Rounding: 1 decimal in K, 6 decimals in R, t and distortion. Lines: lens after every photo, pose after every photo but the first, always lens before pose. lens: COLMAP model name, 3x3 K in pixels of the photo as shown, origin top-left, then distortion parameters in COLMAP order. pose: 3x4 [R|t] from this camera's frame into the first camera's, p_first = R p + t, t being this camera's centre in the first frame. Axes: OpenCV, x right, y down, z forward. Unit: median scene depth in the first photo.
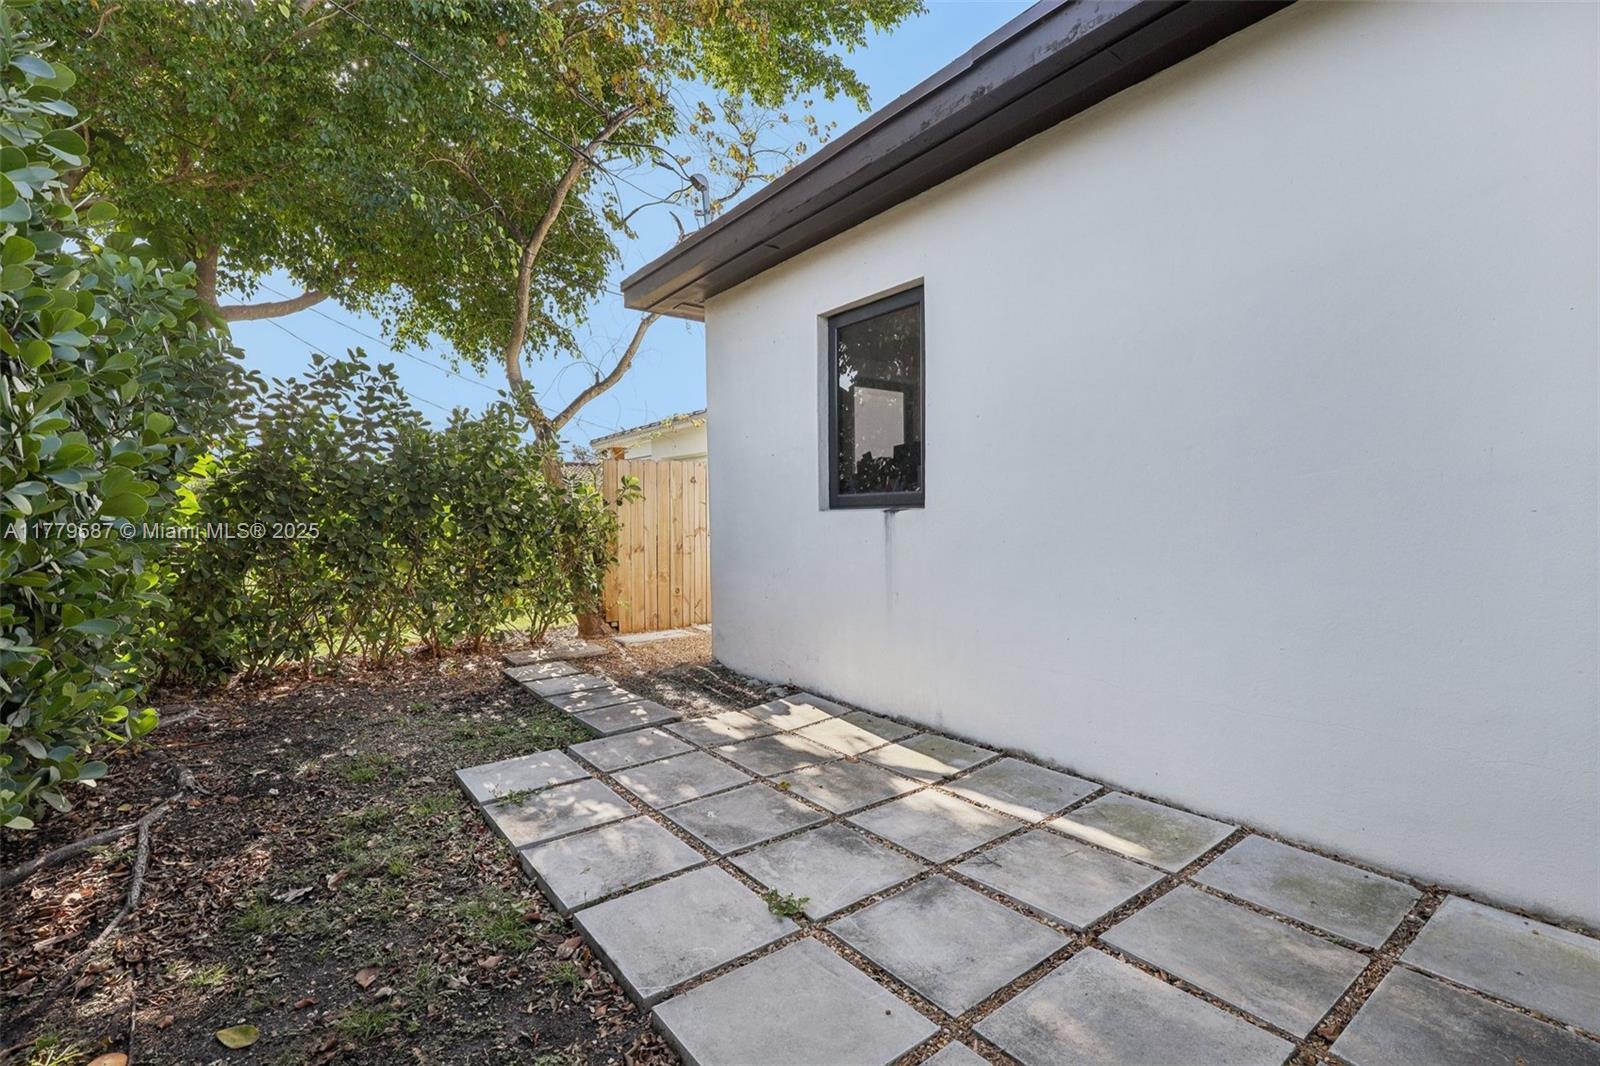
lens RADIAL K [[692.6, 0, 800.0], [0, 692.6, 533.0], [0, 0, 1]] dist [-0.001211, -0.000126]
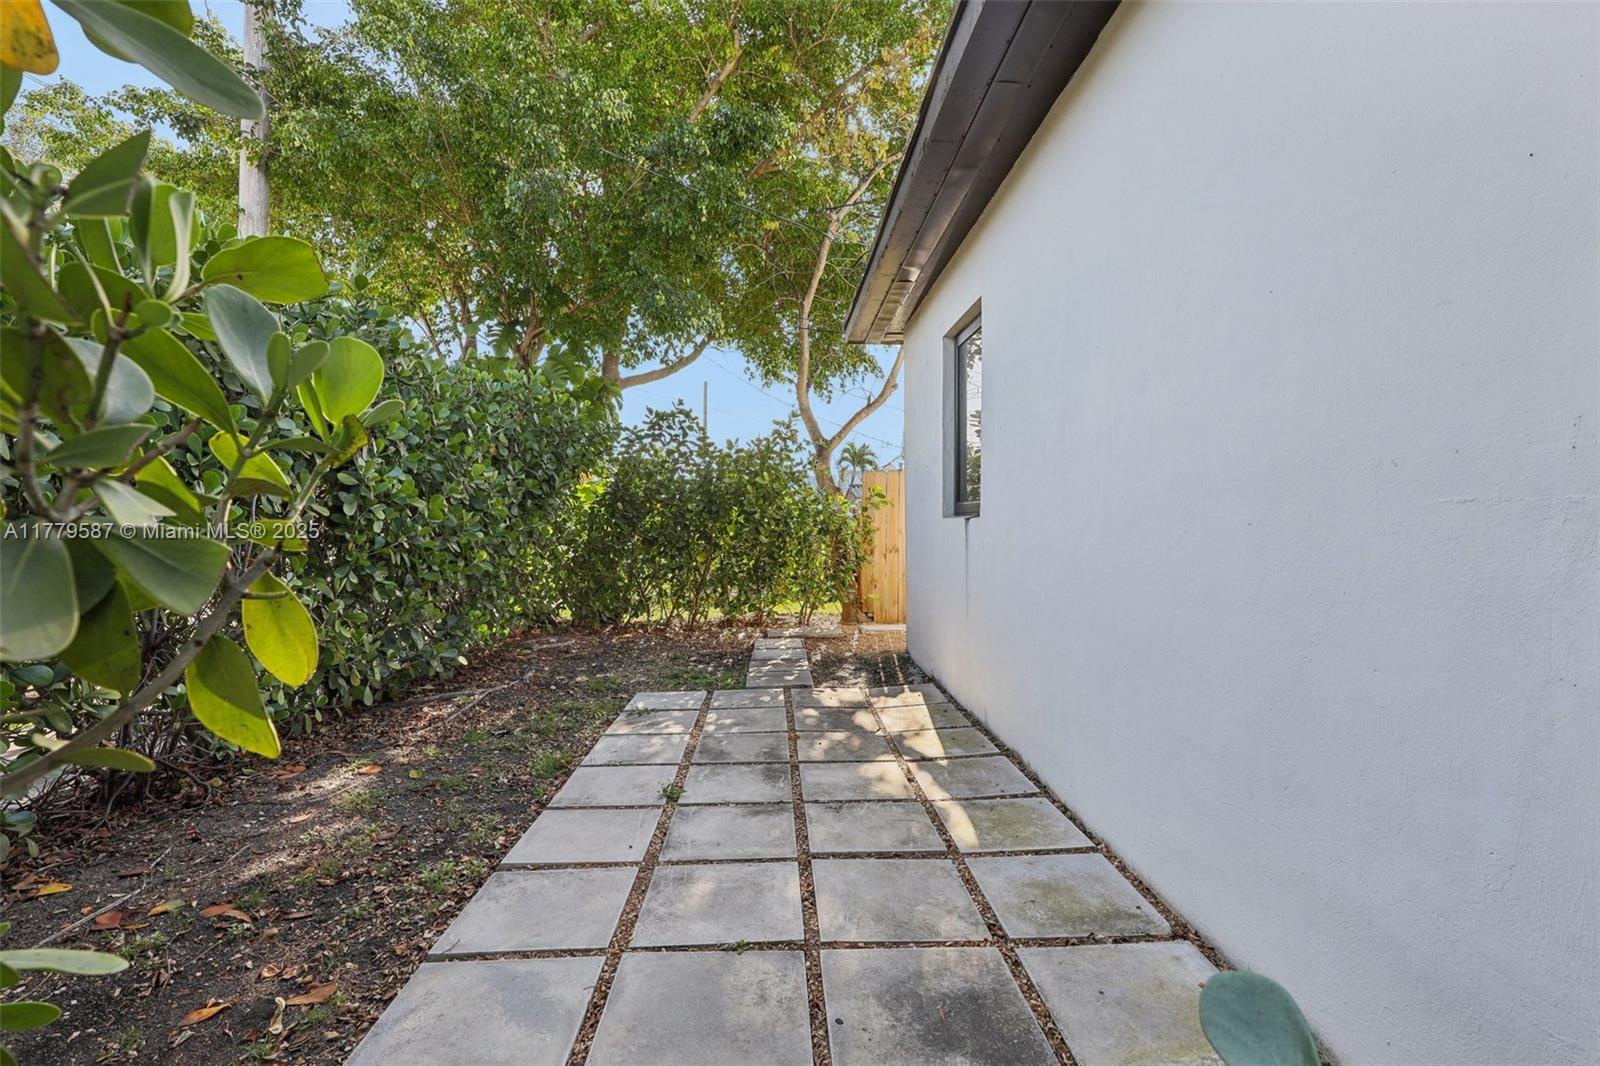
lens RADIAL K [[692.6, 0, 800.0], [0, 692.6, 533.0], [0, 0, 1]] dist [-0.001211, -0.000126]
pose [[0.827678, 0.016896, -0.560948, 0.834212], [-0.019400, 0.999811, 0.001490, -0.007945], [0.560867, 0.009650, 0.827850, -0.044272]]
